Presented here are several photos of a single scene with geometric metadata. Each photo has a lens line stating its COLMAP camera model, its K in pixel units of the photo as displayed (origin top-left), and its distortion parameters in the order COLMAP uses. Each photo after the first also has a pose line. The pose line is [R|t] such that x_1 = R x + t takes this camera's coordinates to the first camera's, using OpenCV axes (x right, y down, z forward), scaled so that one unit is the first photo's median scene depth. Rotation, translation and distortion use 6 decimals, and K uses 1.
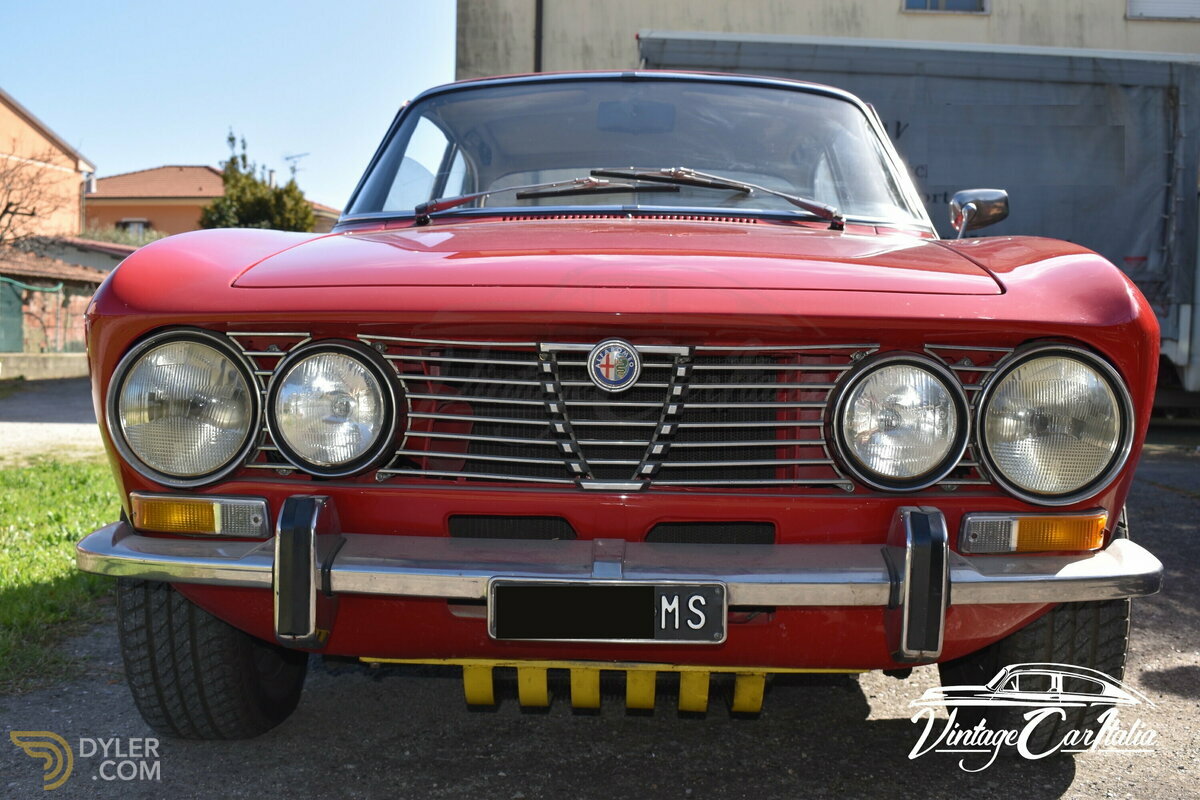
lens RADIAL K [[1450.0, 0, 600.0], [0, 1450.0, 400.0], [0, 0, 1]] dist [-0.055314, 0.013724]
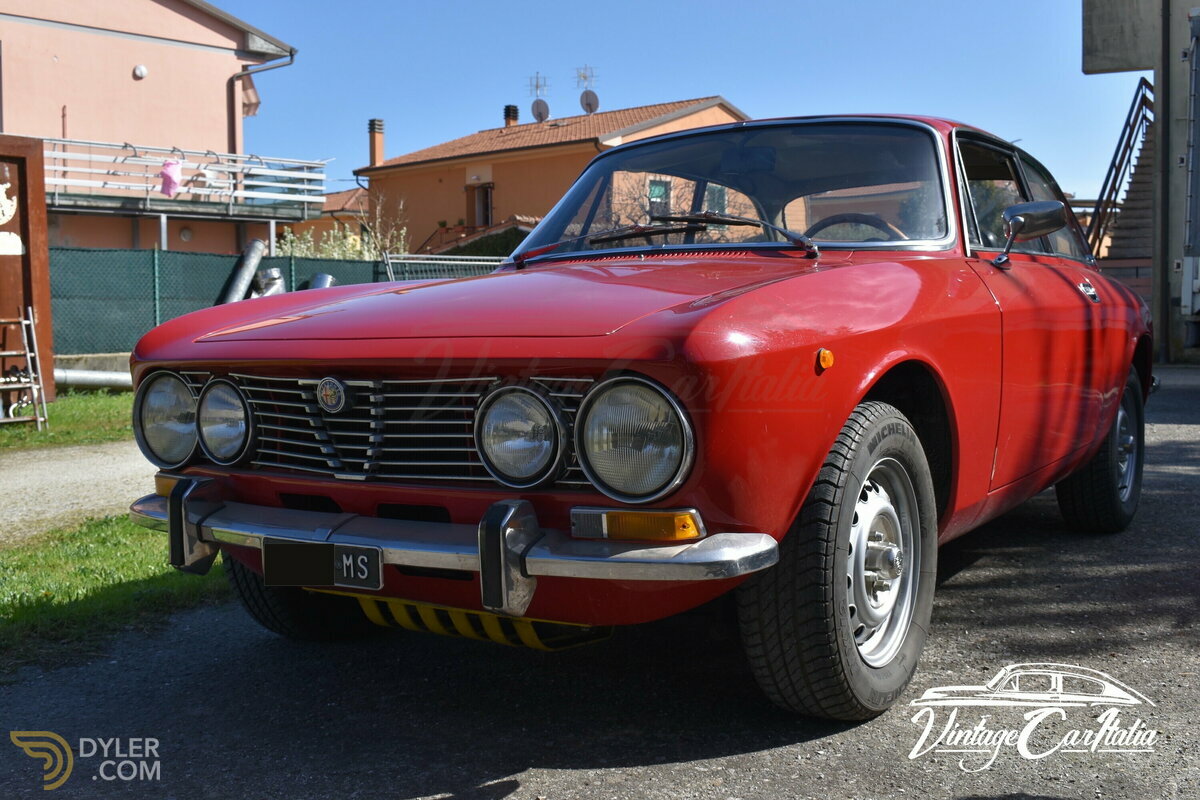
lens RADIAL K [[1345.5, 0, 600.0], [0, 1345.5, 400.0], [0, 0, 1]] dist [-0.066274, 0.013450]
pose [[0.855990, -0.001665, -0.516989, 0.771464], [0.012836, 0.999755, 0.018033, -0.032363], [0.516833, -0.022072, 0.855802, -0.010250]]
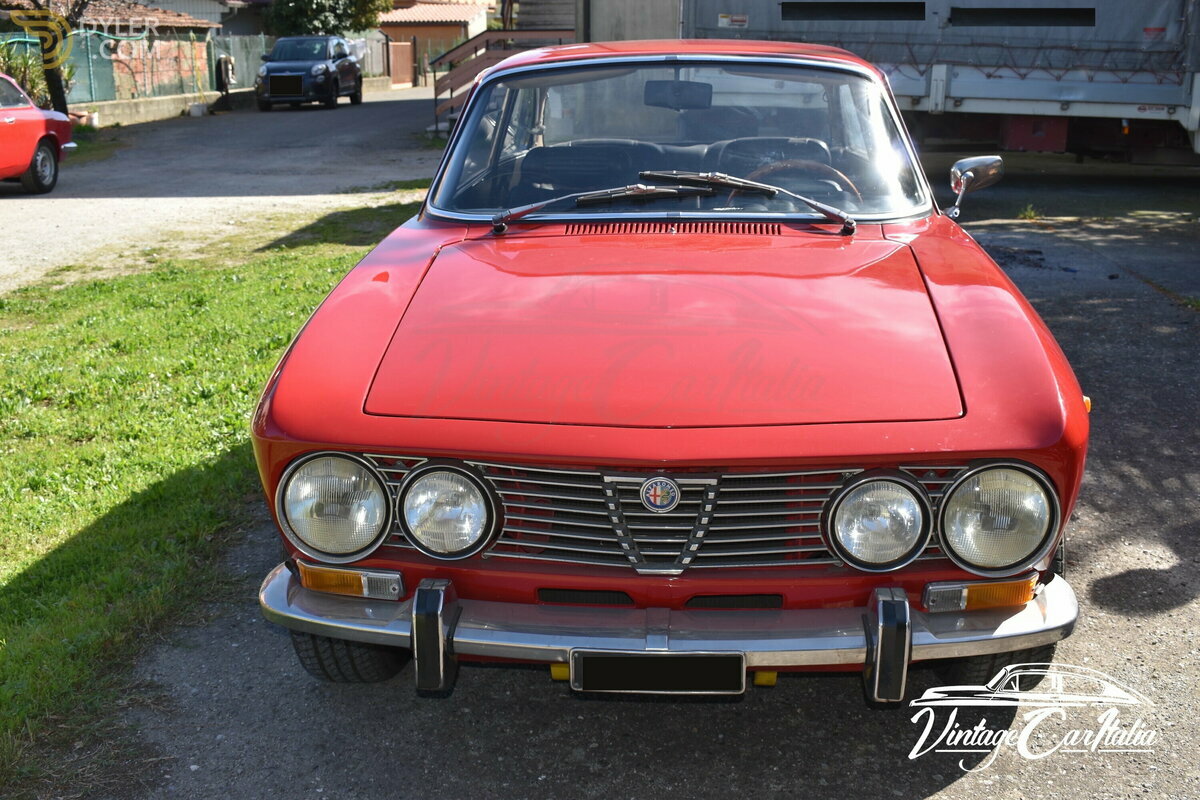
lens RADIAL K [[1345.5, 0, 600.0], [0, 1345.5, 400.0], [0, 0, 1]] dist [-0.066274, 0.013450]
pose [[0.999022, -0.014606, -0.041739, 0.006100], [0.023364, 0.975723, 0.217759, -0.309645], [0.037545, -0.218521, 0.975110, -0.146290]]
